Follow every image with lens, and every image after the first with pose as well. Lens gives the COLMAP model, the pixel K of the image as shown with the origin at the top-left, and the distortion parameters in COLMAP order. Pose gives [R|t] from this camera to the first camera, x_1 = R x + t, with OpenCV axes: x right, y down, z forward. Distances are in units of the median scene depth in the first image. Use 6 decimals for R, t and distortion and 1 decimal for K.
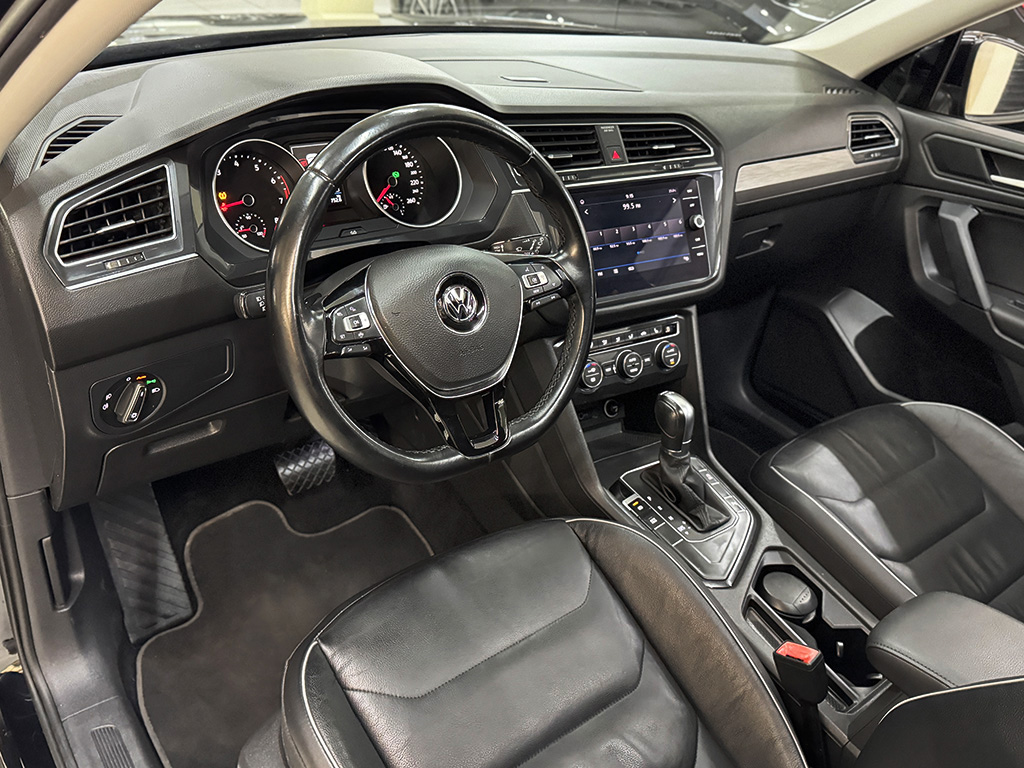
lens RADIAL K [[873.3, 0, 512.0], [0, 873.3, 384.0], [0, 0, 1]] dist [0.159254, -0.316148]
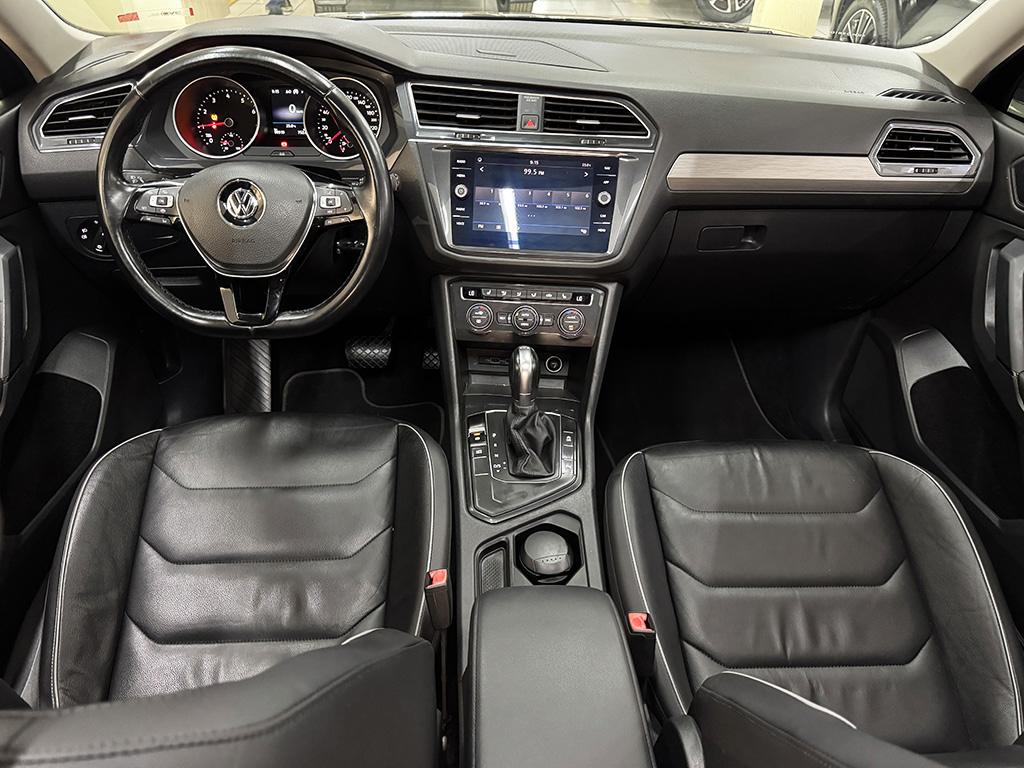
lens RADIAL K [[731.0, 0, 512.0], [0, 731.0, 384.0], [0, 0, 1]] dist [0.146122, -0.276127]
pose [[0.806222, 0.268618, -0.527115, 0.661226], [-0.250865, 0.962134, 0.106606, -0.039263], [0.535792, 0.046287, 0.843080, 0.221434]]
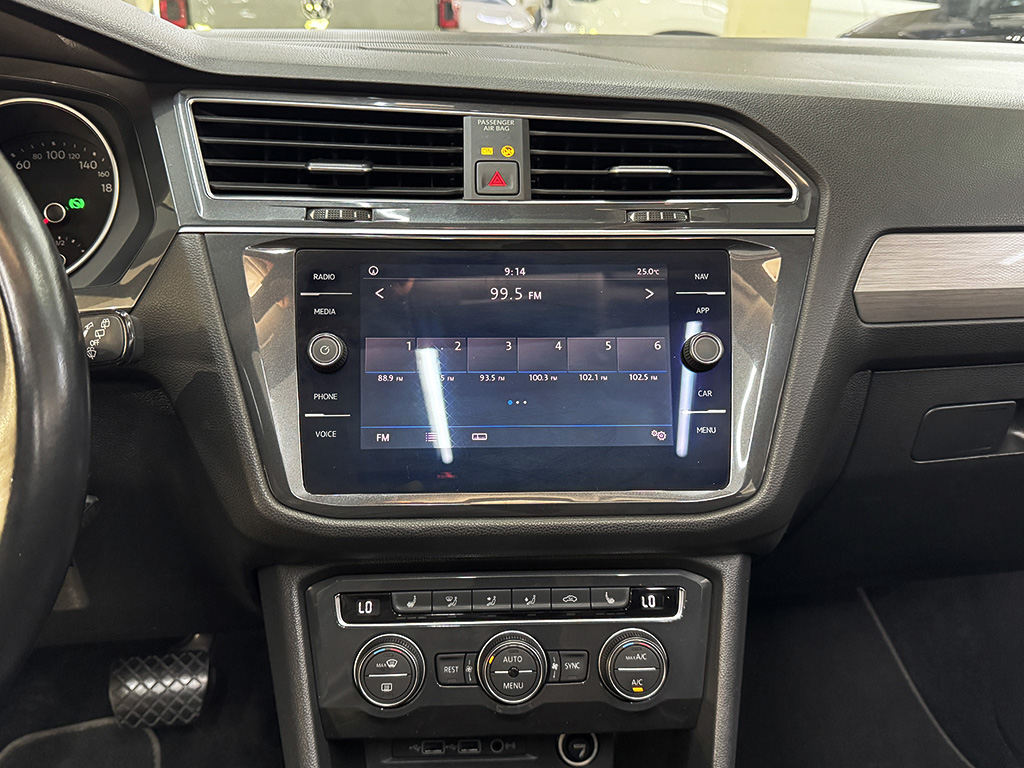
lens RADIAL K [[873.3, 0, 512.0], [0, 873.3, 384.0], [0, 0, 1]] dist [0.159254, -0.316148]
pose [[0.861260, 0.099602, -0.498308, 0.345414], [-0.188424, 0.973295, -0.131125, -0.103100], [0.471940, 0.206826, 0.857027, 0.639045]]
